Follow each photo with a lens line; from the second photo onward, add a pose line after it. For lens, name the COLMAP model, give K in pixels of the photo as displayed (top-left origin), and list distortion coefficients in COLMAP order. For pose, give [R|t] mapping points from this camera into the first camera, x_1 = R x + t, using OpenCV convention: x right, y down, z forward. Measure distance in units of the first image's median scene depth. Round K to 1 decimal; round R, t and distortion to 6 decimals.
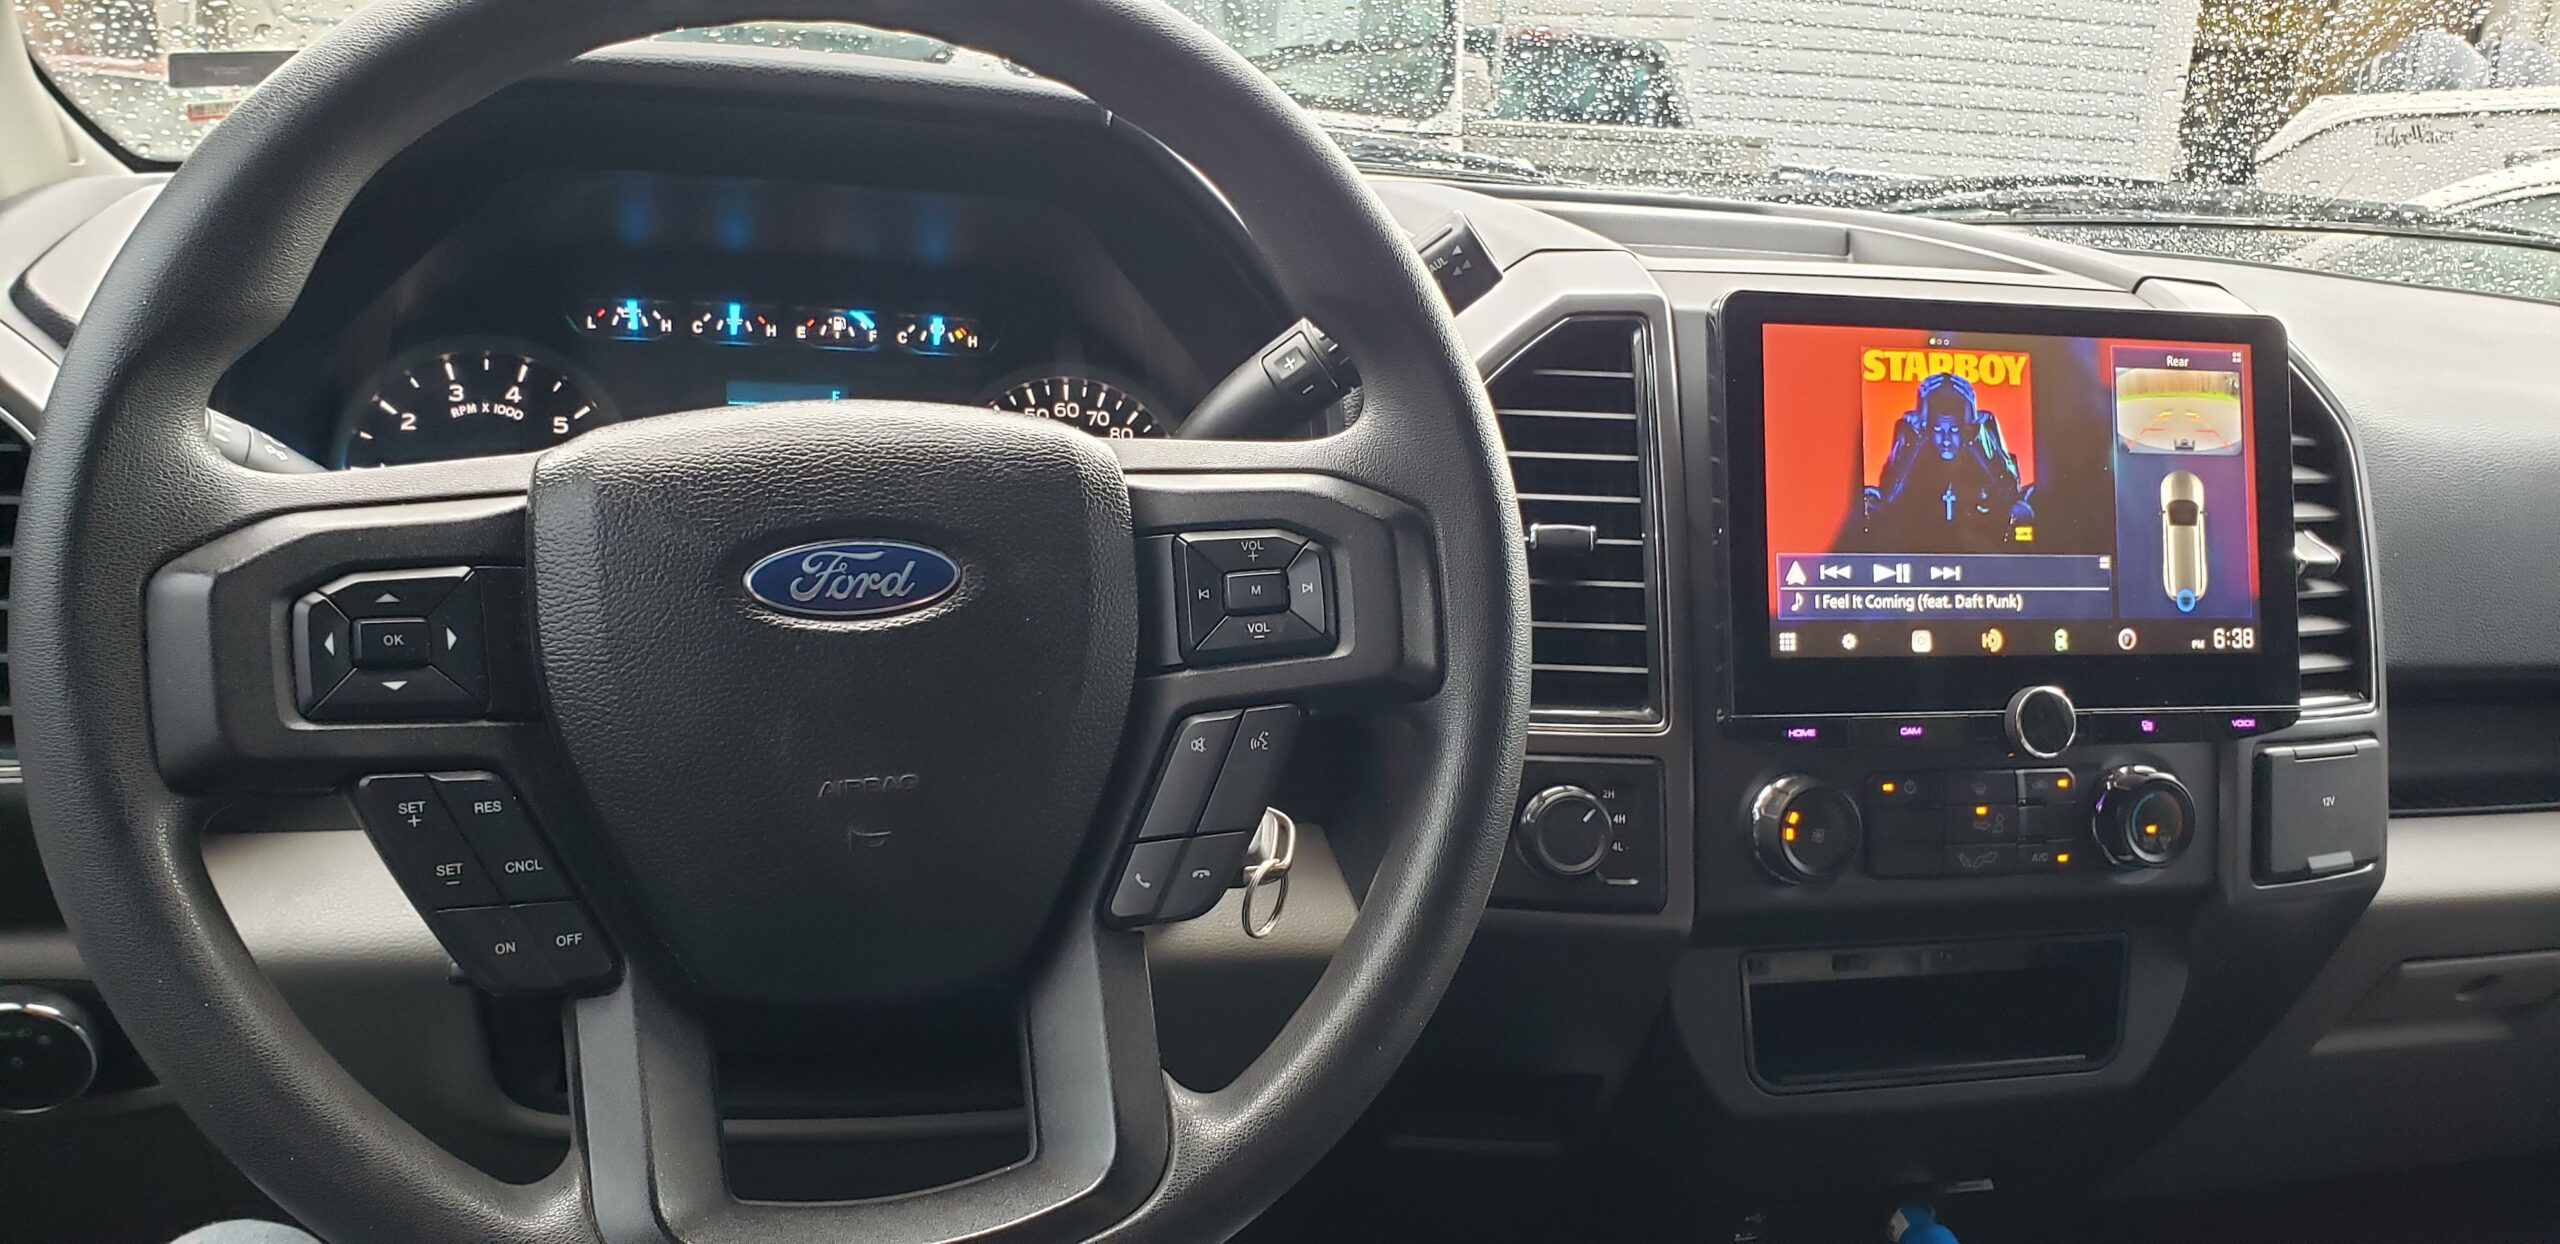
lens RADIAL K [[1880.7, 0, 1280.0], [0, 1880.7, 622.0], [0, 0, 1]] dist [-0.008558, -0.000224]
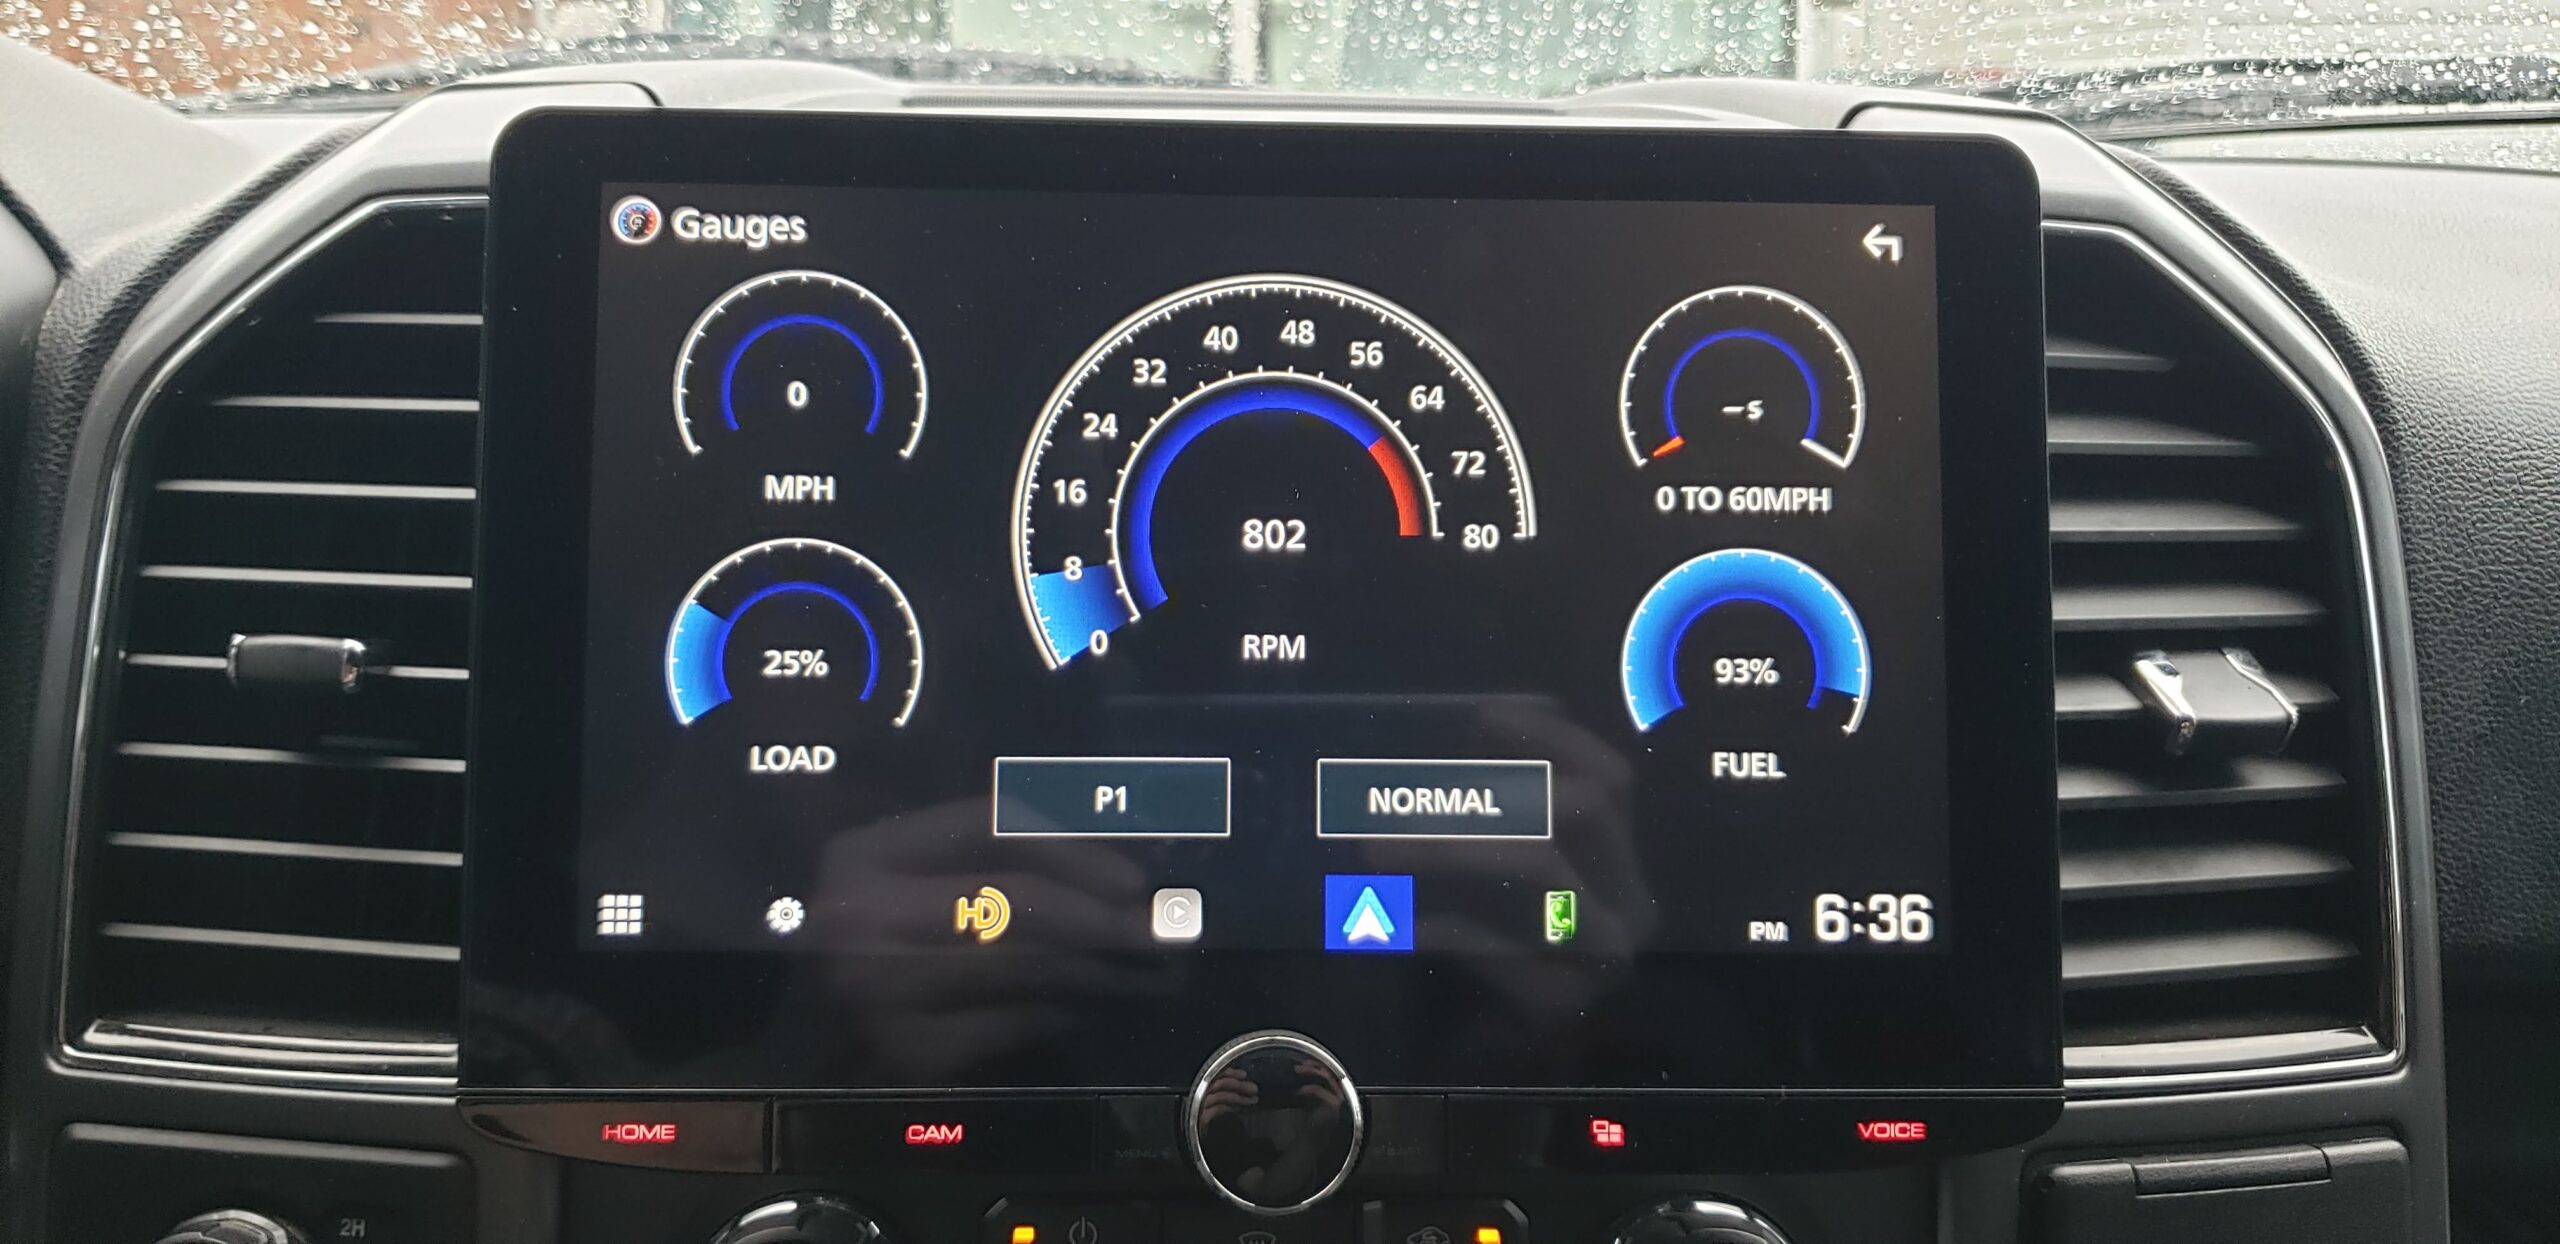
lens RADIAL K [[1880.7, 0, 1280.0], [0, 1880.7, 622.0], [0, 0, 1]] dist [-0.008558, -0.000224]
pose [[0.967723, -0.002116, -0.252006, 0.482217], [-0.008271, 0.999159, -0.040151, -0.037840], [0.251879, 0.040940, 0.966892, 0.564445]]
